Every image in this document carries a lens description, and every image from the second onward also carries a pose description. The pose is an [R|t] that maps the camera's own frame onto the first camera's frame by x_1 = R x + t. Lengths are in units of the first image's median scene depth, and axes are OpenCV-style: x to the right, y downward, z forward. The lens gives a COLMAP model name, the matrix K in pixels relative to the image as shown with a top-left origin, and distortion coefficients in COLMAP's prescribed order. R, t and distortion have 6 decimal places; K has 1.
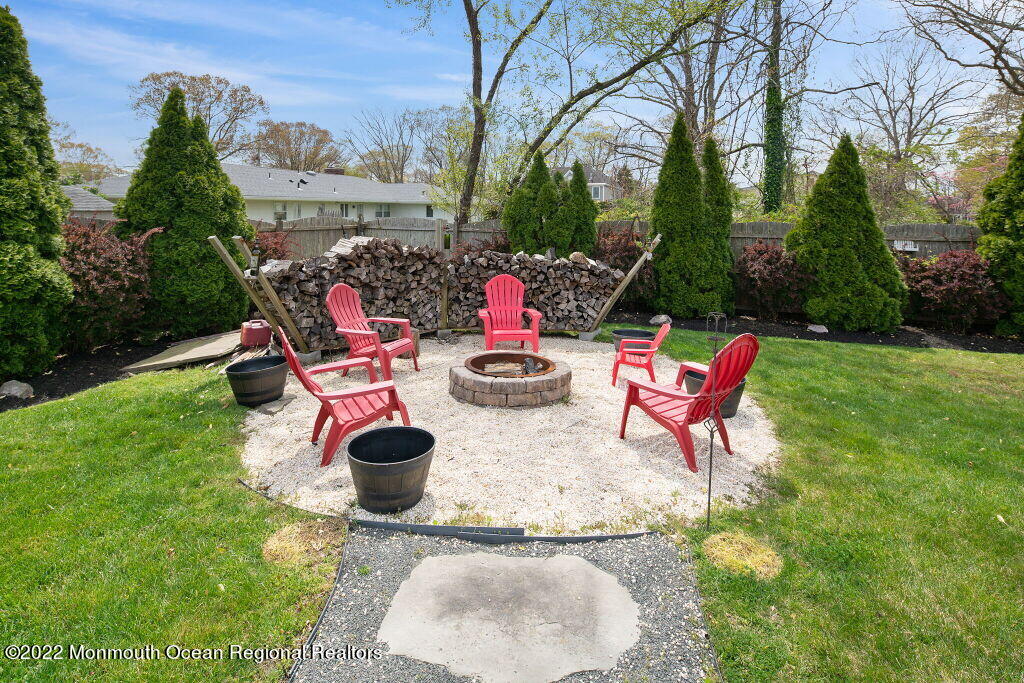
lens RADIAL K [[512.3, 0, 517.7], [0, 512.3, 339.2], [0, 0, 1]] dist [0.000364, -0.001354]
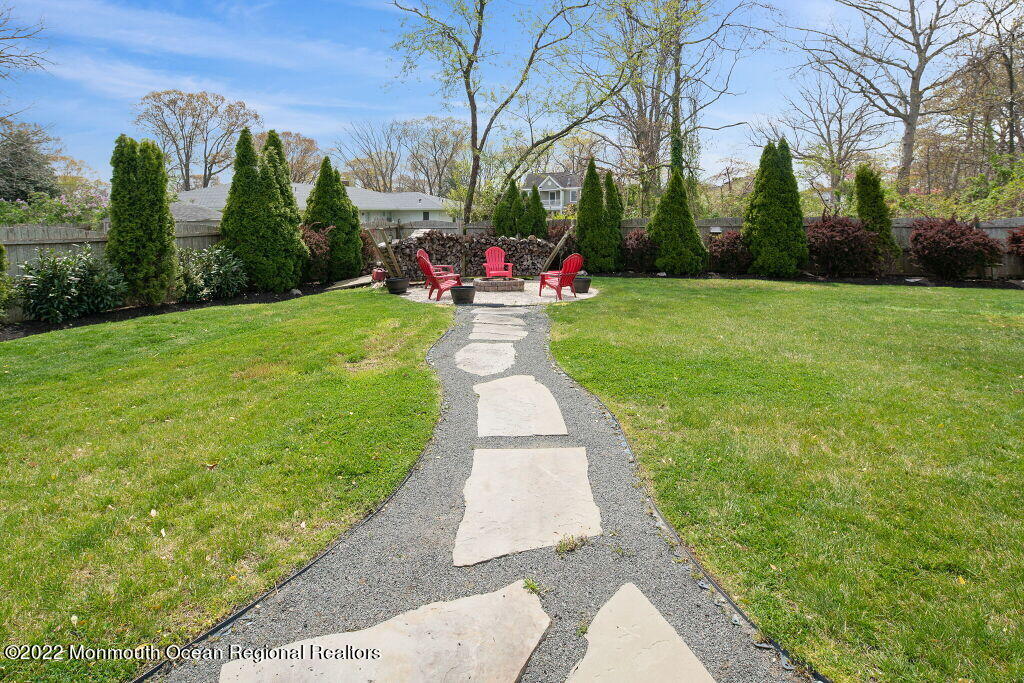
lens RADIAL K [[512.3, 0, 506.8], [0, 512.3, 343.9], [0, 0, 1]] dist [0.000364, -0.001354]
pose [[0.999759, -0.021542, 0.004165, 0.003483], [0.021534, 0.999767, 0.001778, 0.187855], [-0.004202, -0.001687, 0.999990, -0.749836]]
